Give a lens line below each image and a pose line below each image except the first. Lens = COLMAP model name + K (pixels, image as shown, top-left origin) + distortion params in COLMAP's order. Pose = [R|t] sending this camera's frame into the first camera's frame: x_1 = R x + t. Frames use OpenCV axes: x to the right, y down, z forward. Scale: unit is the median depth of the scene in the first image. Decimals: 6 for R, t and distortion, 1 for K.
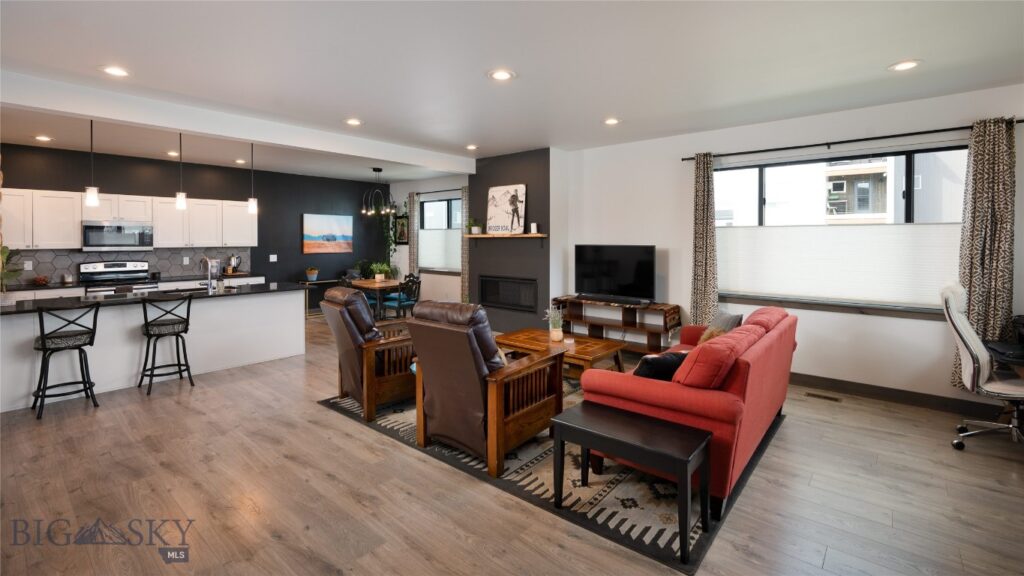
lens RADIAL K [[443.0, 0, 517.4], [0, 443.0, 236.6], [0, 0, 1]] dist [-0.005194, -0.000393]
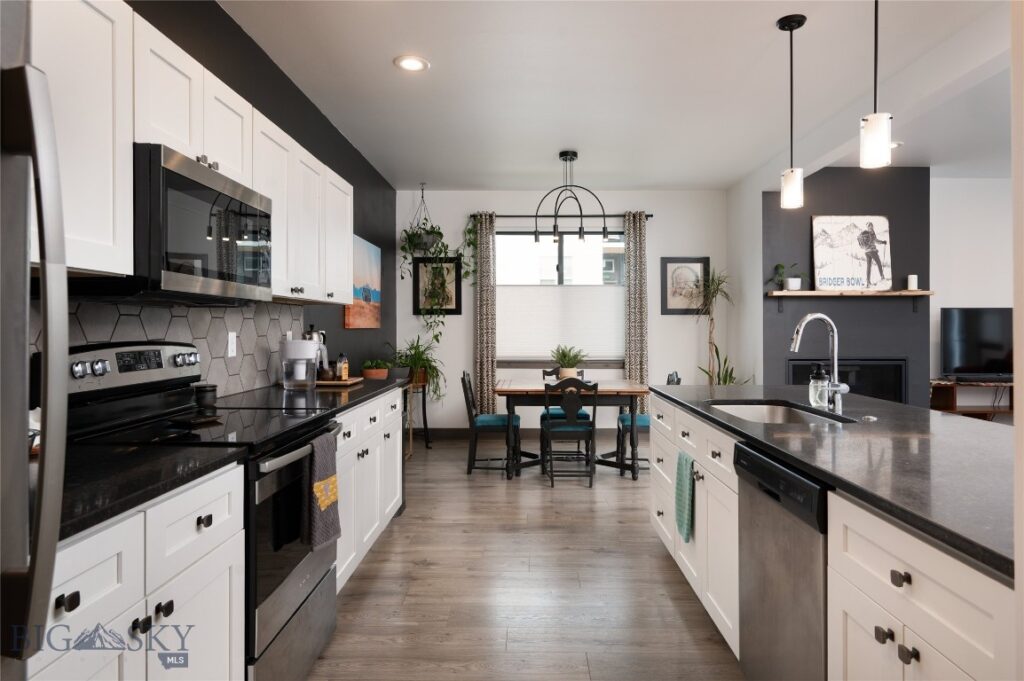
lens RADIAL K [[629.3, 0, 526.3], [0, 629.3, 325.7], [0, 0, 1]] dist [0.006360, 0.000993]
pose [[0.772844, 0.002174, 0.634592, -0.806922], [-0.002892, 0.999996, 0.000096, 0.038173], [-0.634589, -0.001910, 0.772847, 0.492805]]
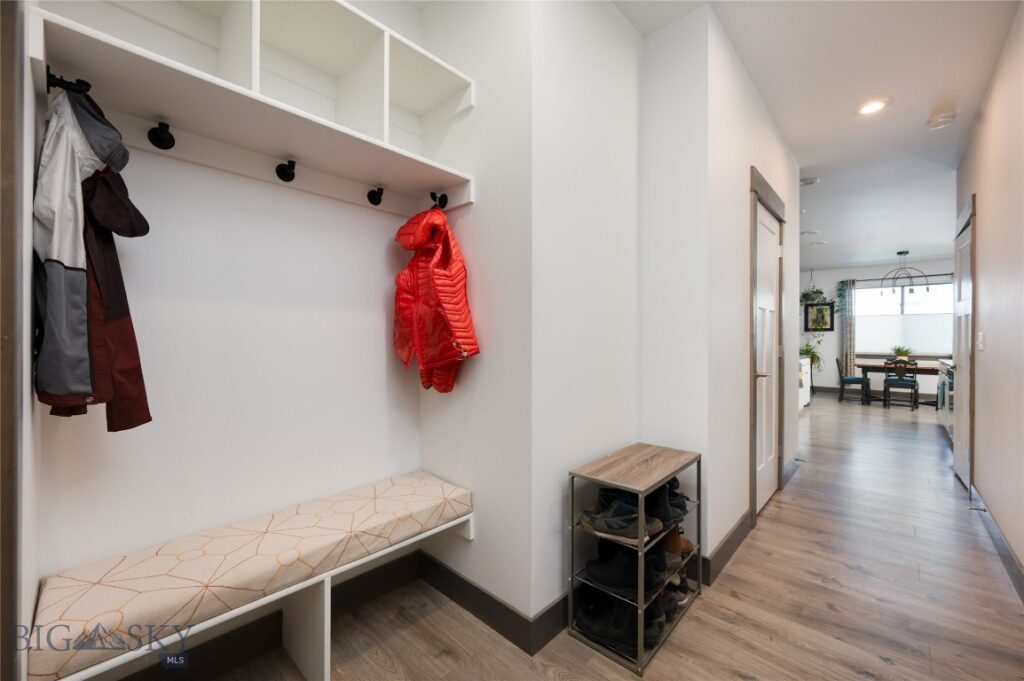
lens RADIAL K [[404.5, 0, 516.8], [0, 404.5, 338.6], [0, 0, 1]] dist [0.002370, 0.000337]
pose [[0.998220, 0.007614, -0.059152, -1.169242], [-0.007410, 0.999966, 0.003671, 0.047603], [0.059178, -0.003226, 0.998242, 0.000950]]
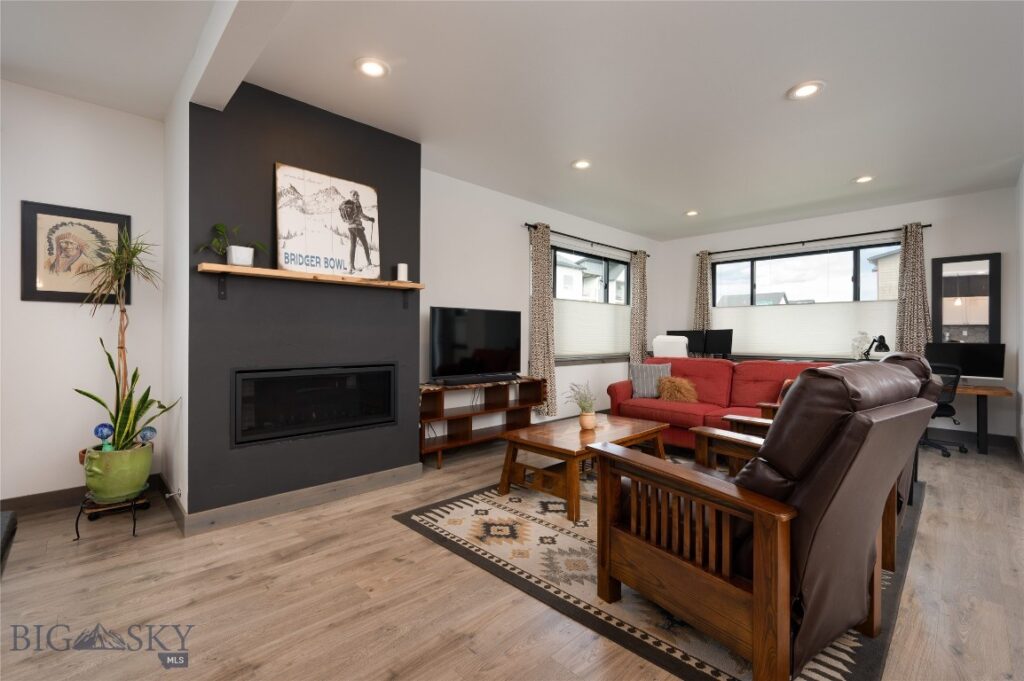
lens RADIAL K [[443.7, 0, 508.1], [0, 443.7, 335.4], [0, 0, 1]] dist [0.002123, -0.000846]
pose [[0.117129, 0.003994, 0.993109, -0.401764], [-0.007689, 0.999966, -0.003115, 0.048990], [-0.993087, -0.007271, 0.117155, 0.624690]]
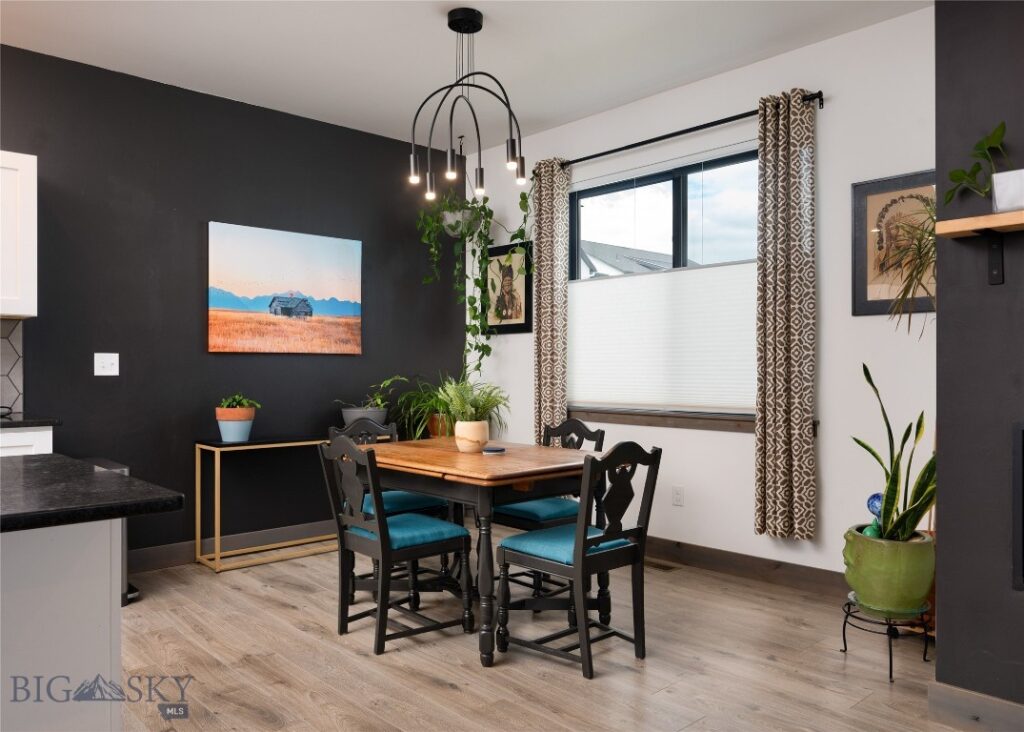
lens RADIAL K [[768.3, 0, 509.7], [0, 768.3, 369.7], [0, 0, 1]] dist [-0.004484, -0.001297]
pose [[0.991069, 0.000087, -0.133350, -0.232736], [0.000235, 0.999997, 0.002397, 0.054251], [0.133350, -0.002407, 0.991066, 0.563425]]
